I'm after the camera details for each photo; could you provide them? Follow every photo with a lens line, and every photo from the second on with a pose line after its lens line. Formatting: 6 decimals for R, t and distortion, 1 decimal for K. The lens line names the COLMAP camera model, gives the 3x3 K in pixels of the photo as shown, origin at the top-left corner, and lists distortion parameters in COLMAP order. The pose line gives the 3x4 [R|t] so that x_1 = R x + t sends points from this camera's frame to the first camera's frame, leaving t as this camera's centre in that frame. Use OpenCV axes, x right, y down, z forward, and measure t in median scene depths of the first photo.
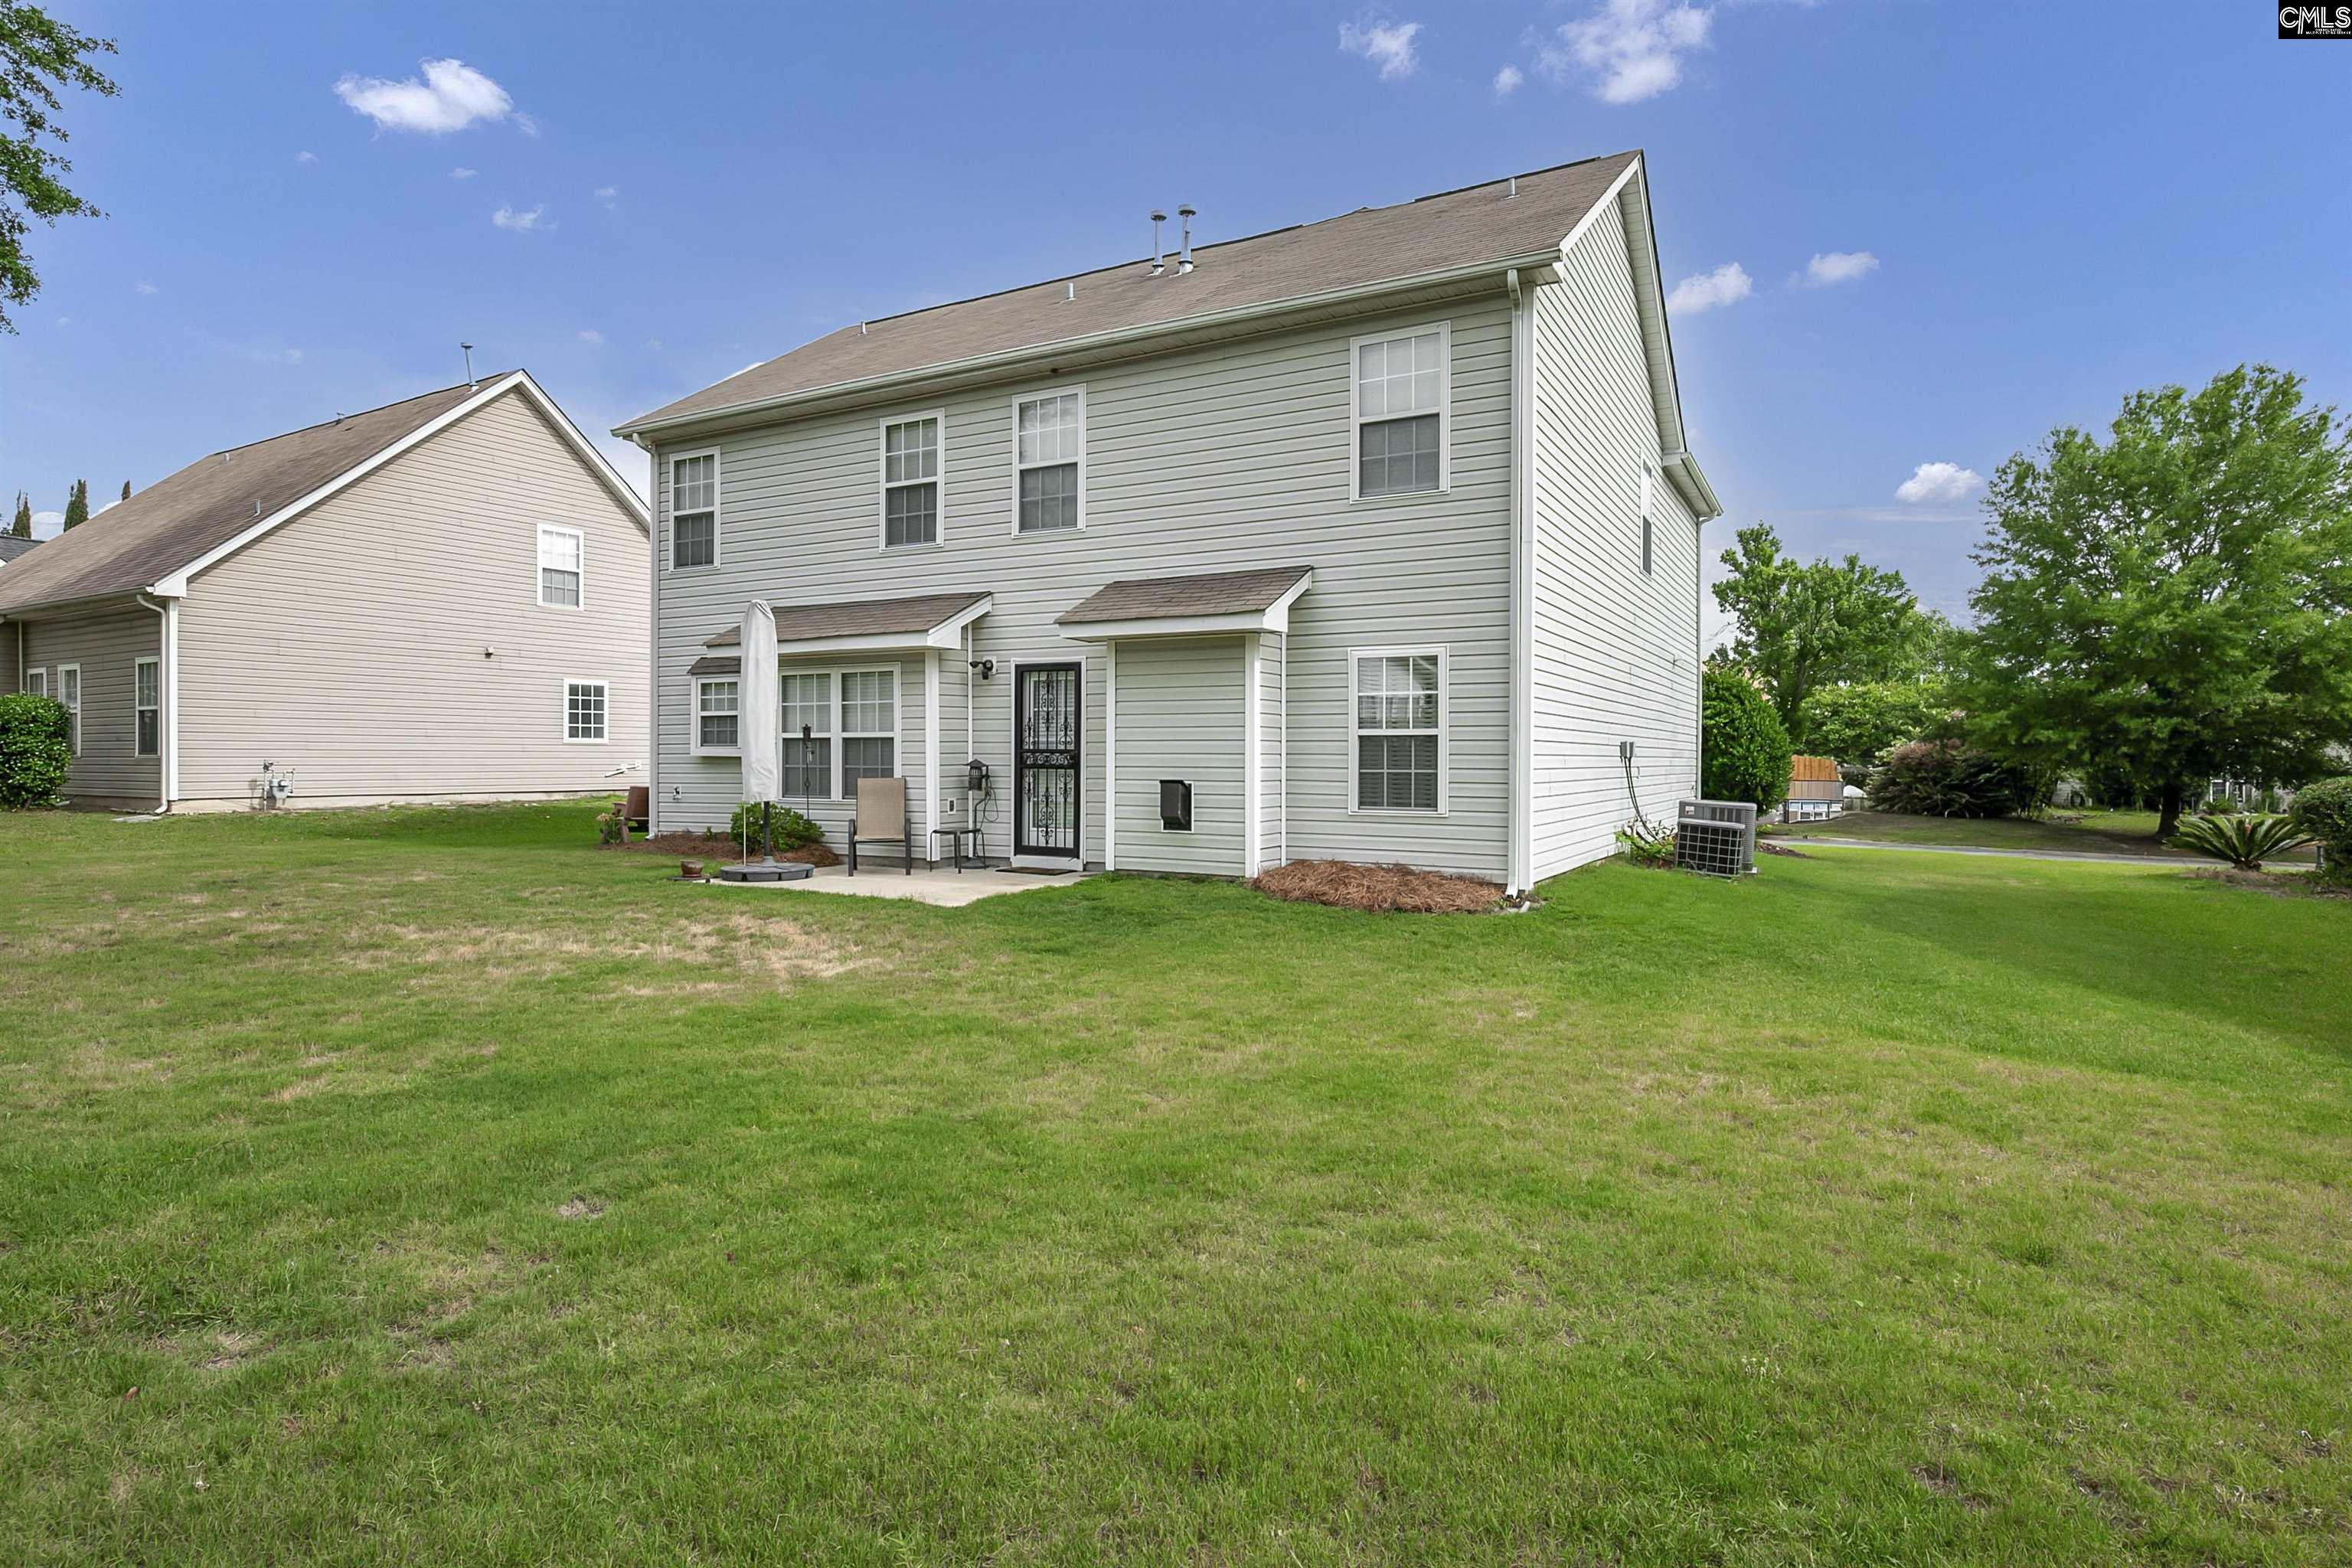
lens RADIAL K [[1251.0, 0, 1168.3], [0, 1251.0, 773.8], [0, 0, 1]] dist [-0.002477, -0.001857]
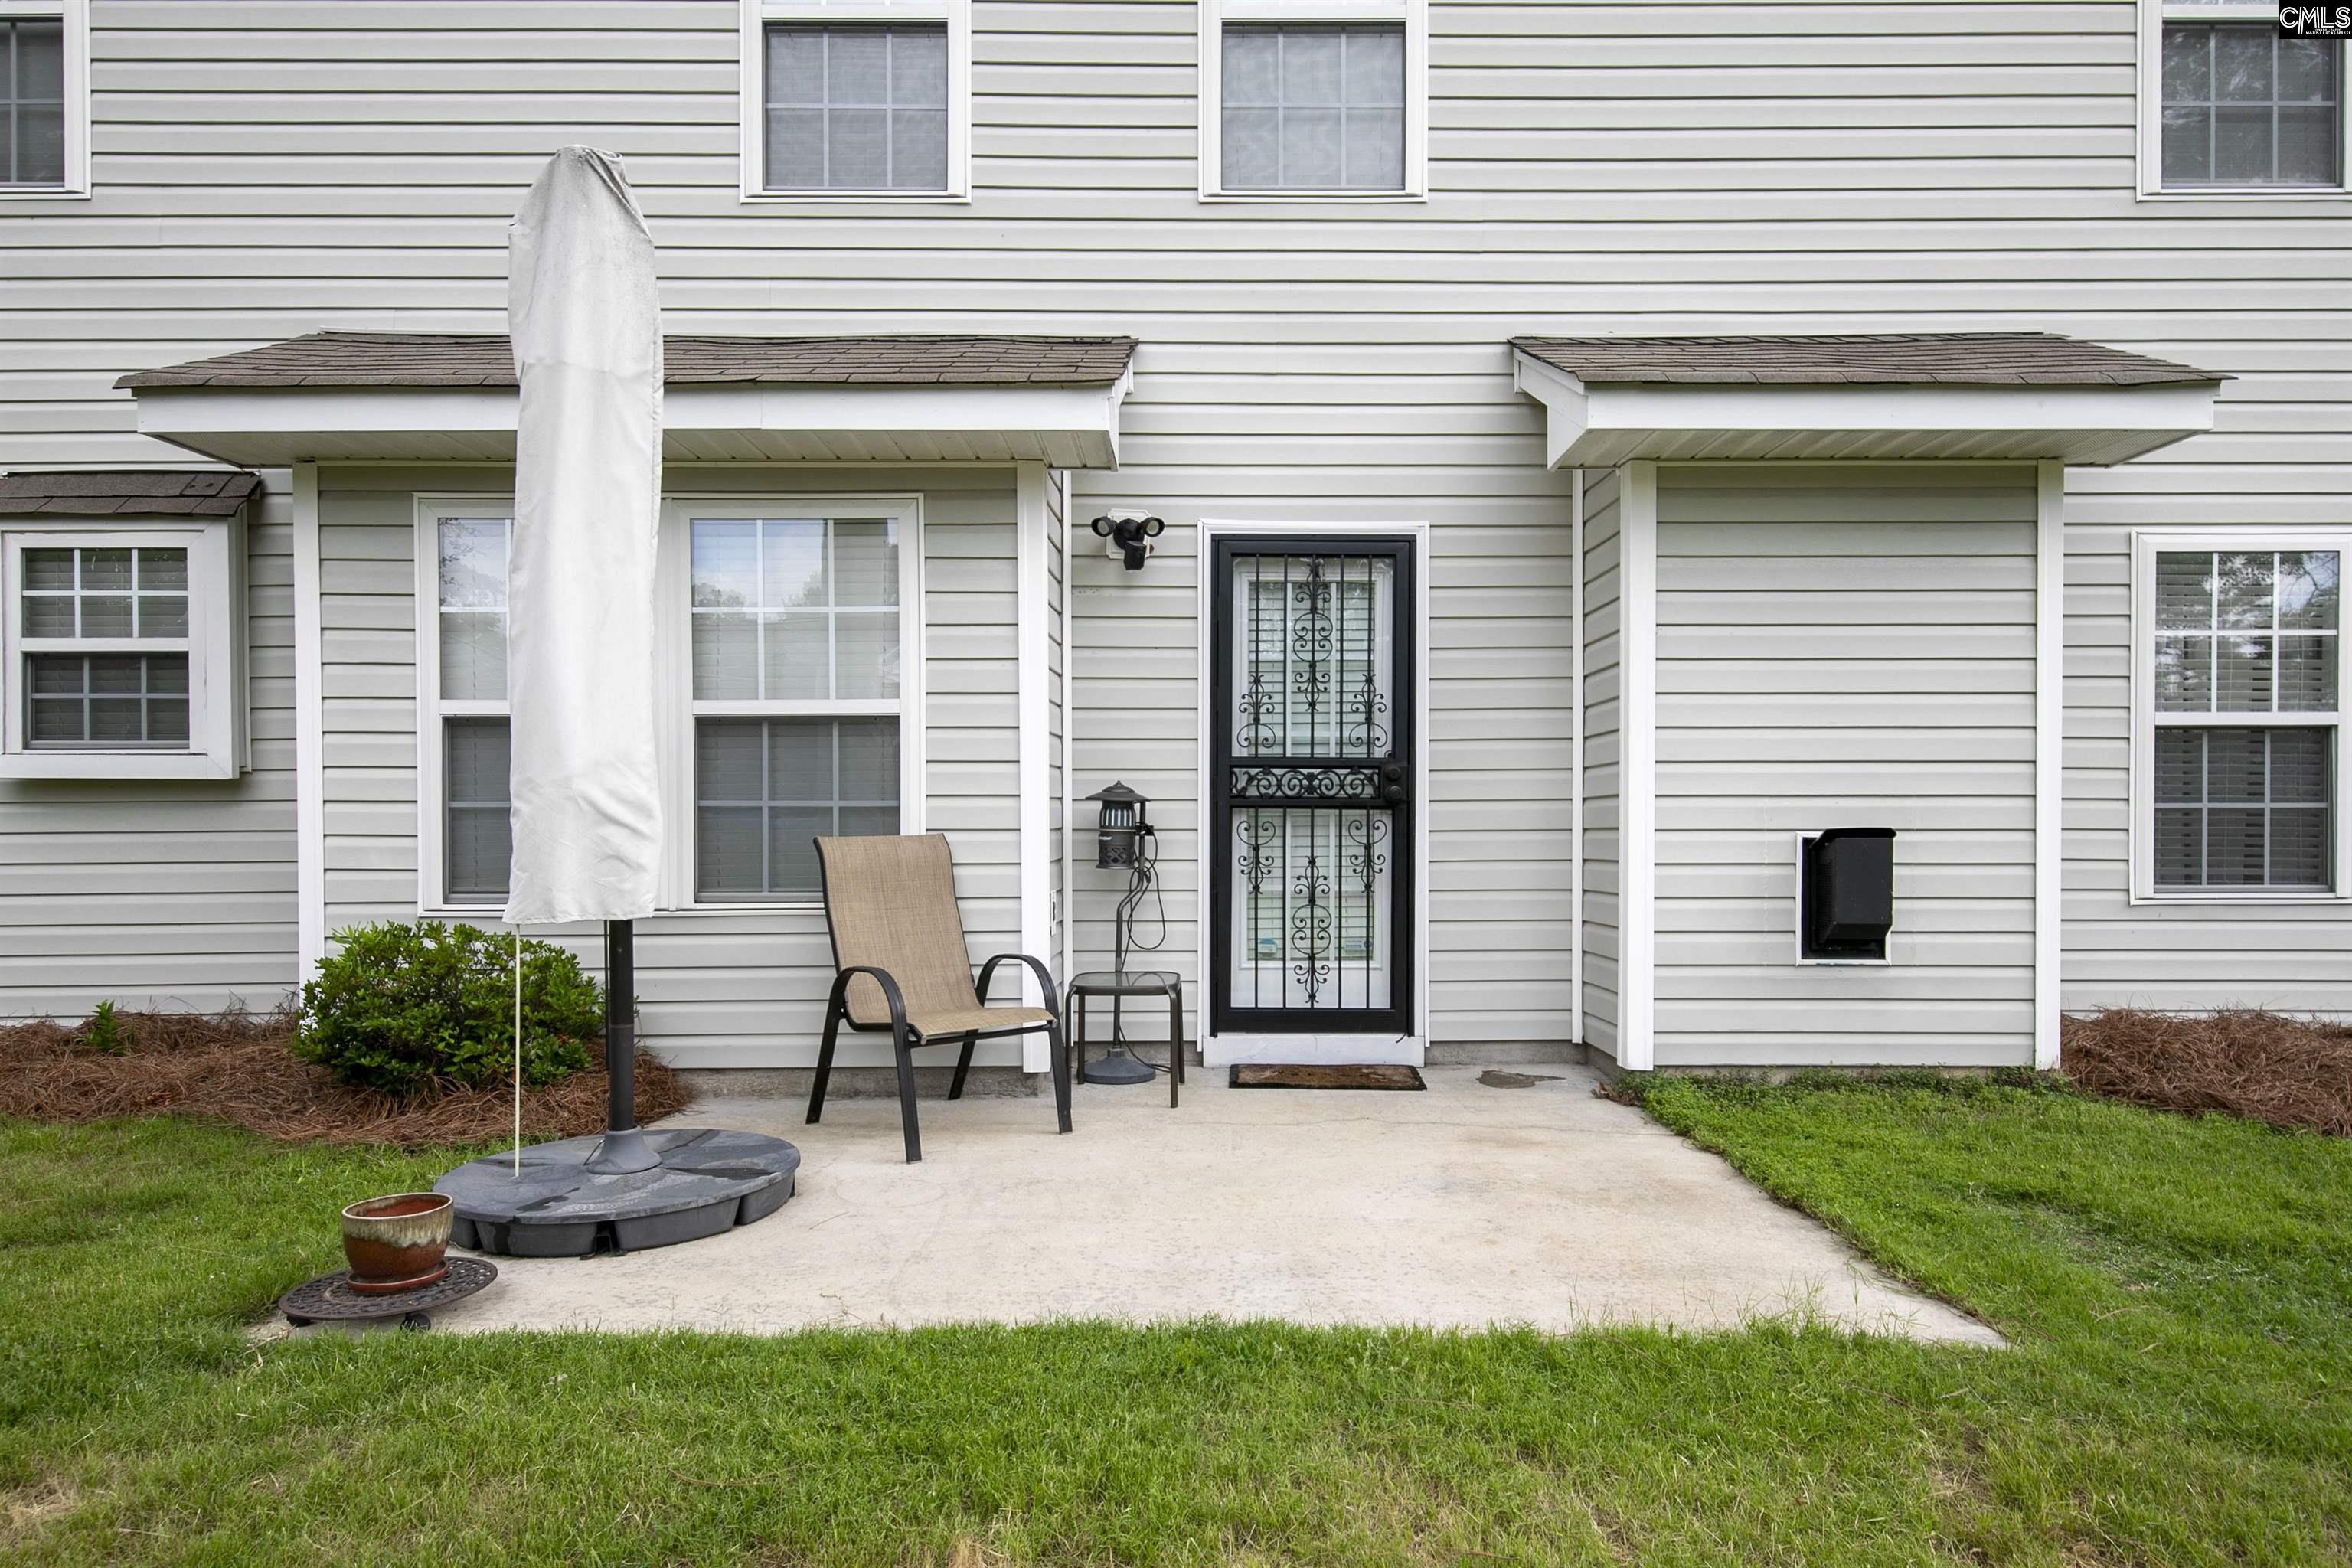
lens RADIAL K [[1405.1, 0, 1205.7], [0, 1405.1, 841.4], [0, 0, 1]] dist [0.008666, 0.000134]
pose [[0.872310, -0.008501, 0.488880, -0.335078], [0.010495, 0.999944, -0.001339, 0.006520], [-0.488841, 0.006299, 0.872350, 0.630126]]
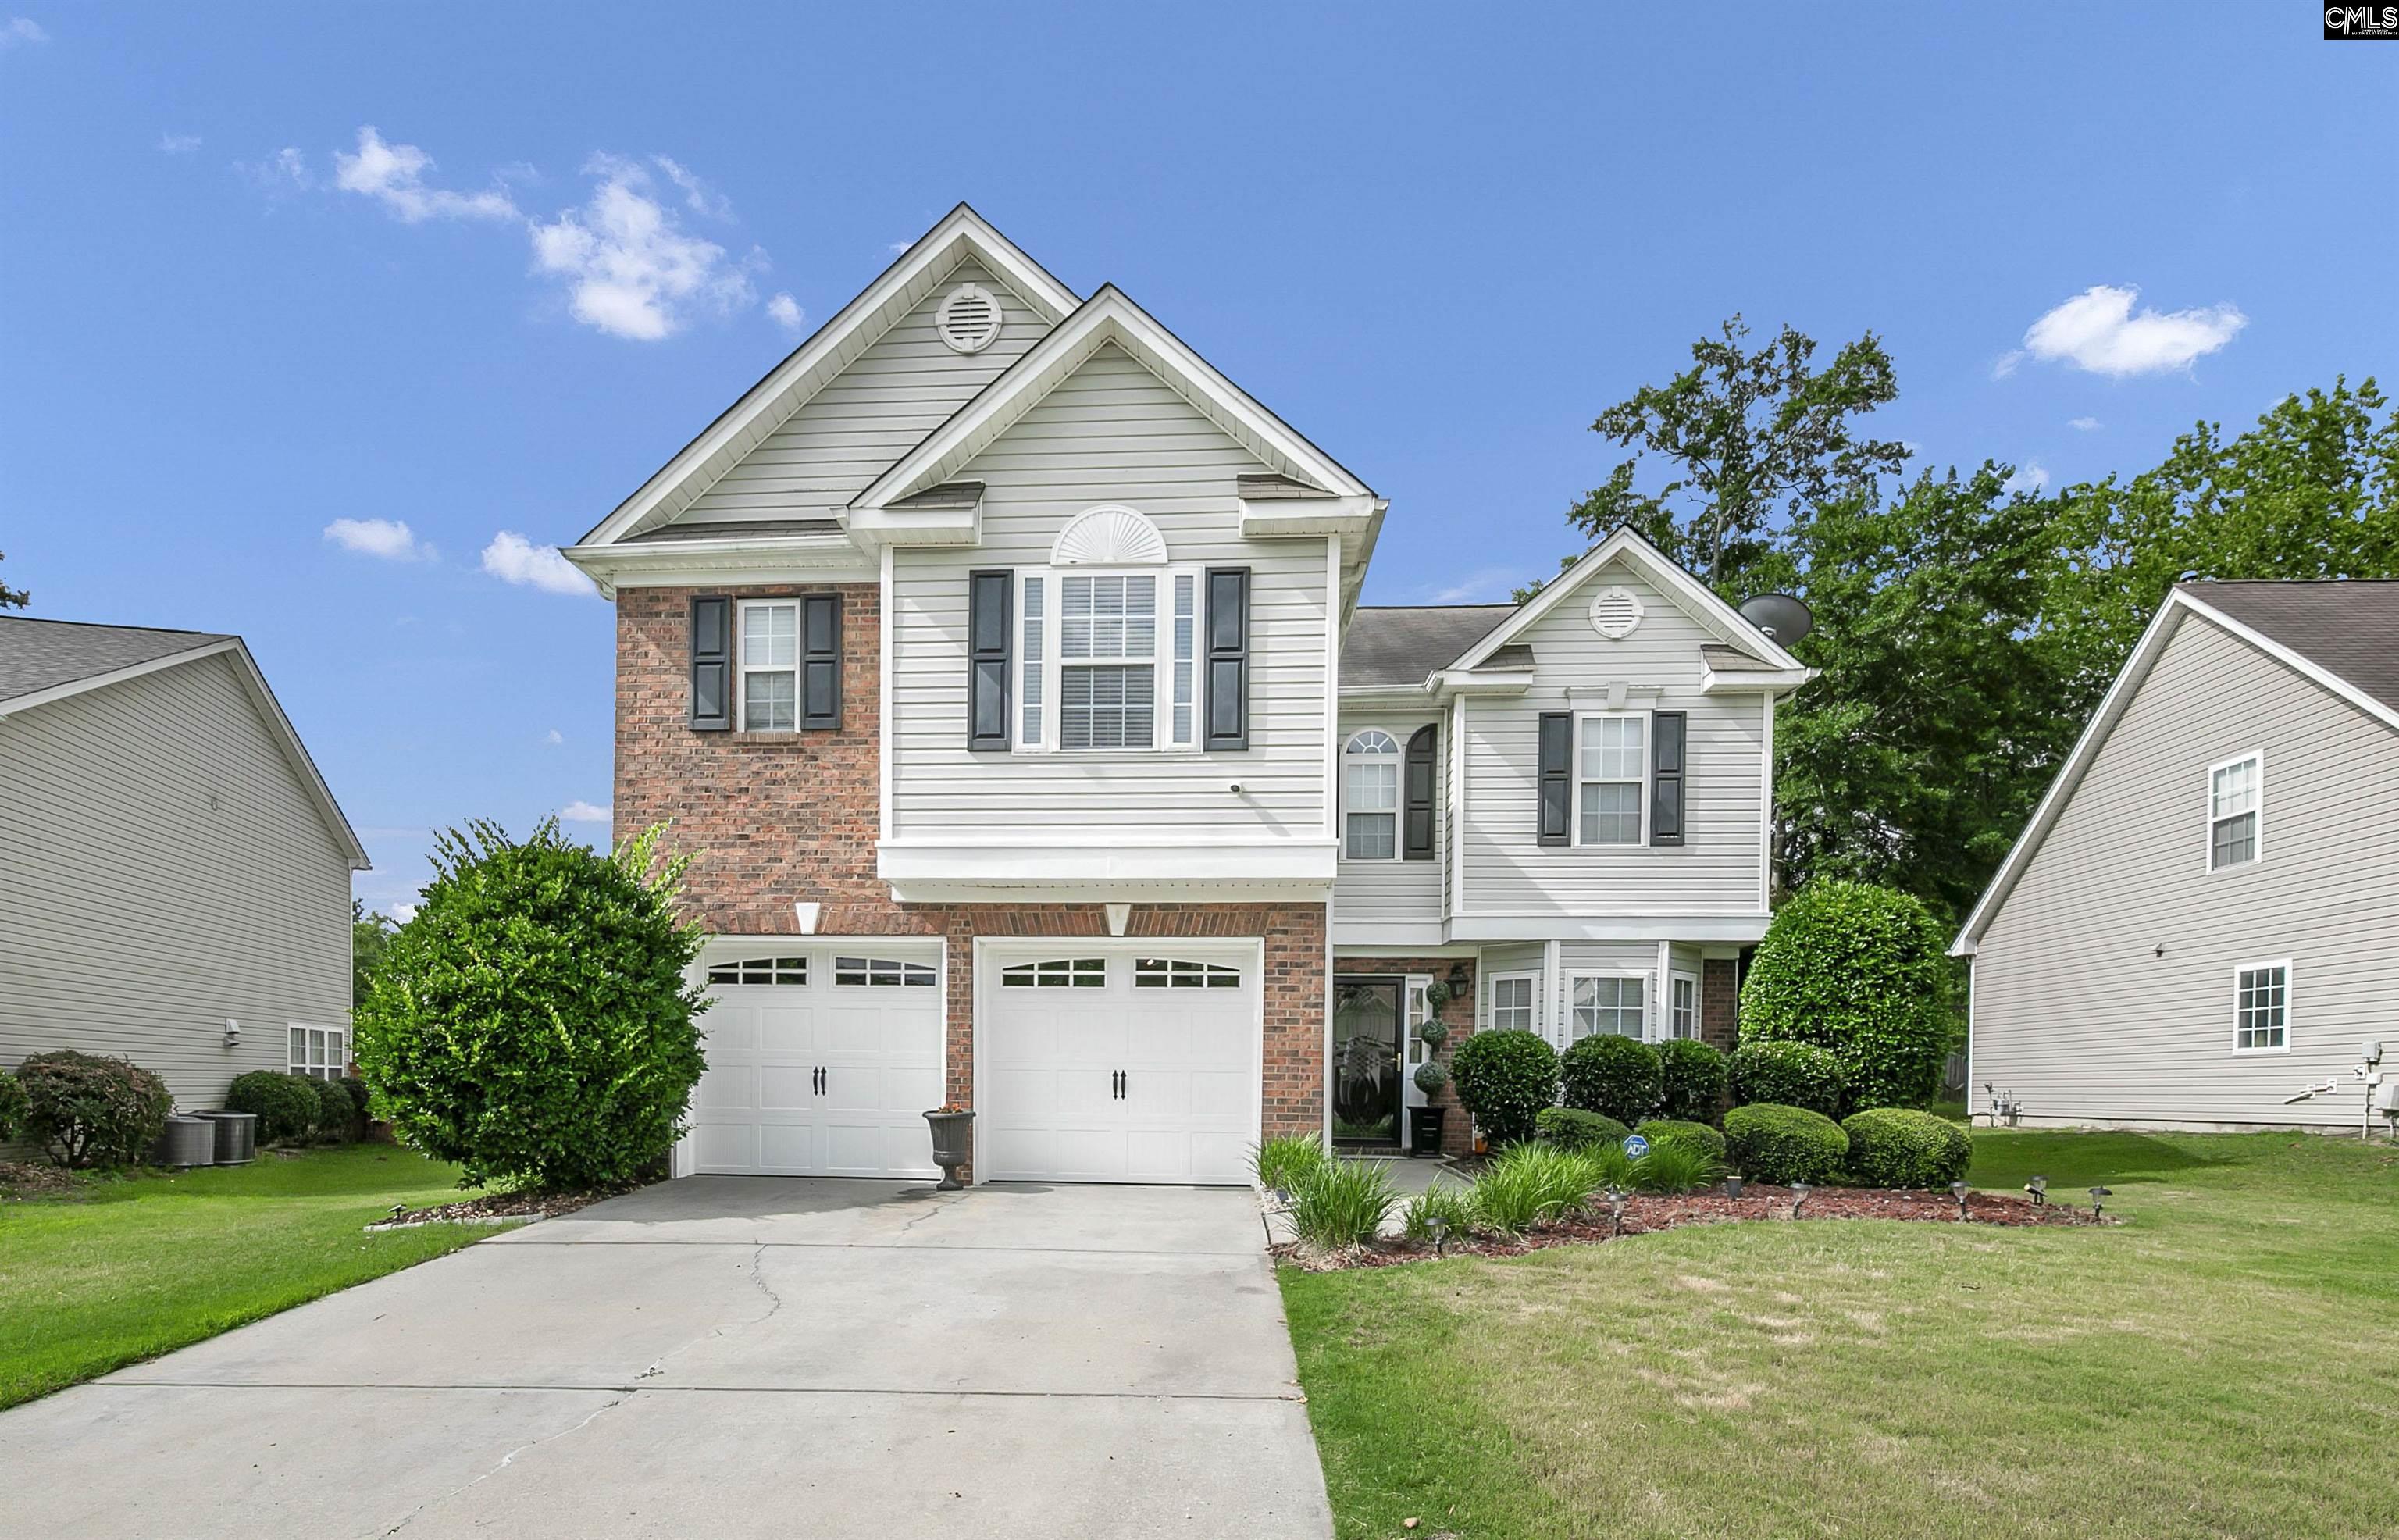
lens RADIAL K [[1211.2, 0, 1128.6], [0, 1211.2, 1098.5], [0, 0, 1]] dist [0.018000, -0.000923]
pose [[-0.909826, -0.007092, -0.414930, 0.696096], [-0.016927, 0.999656, 0.020029, -0.005541], [0.414645, 0.025246, -0.909633, 2.458939]]
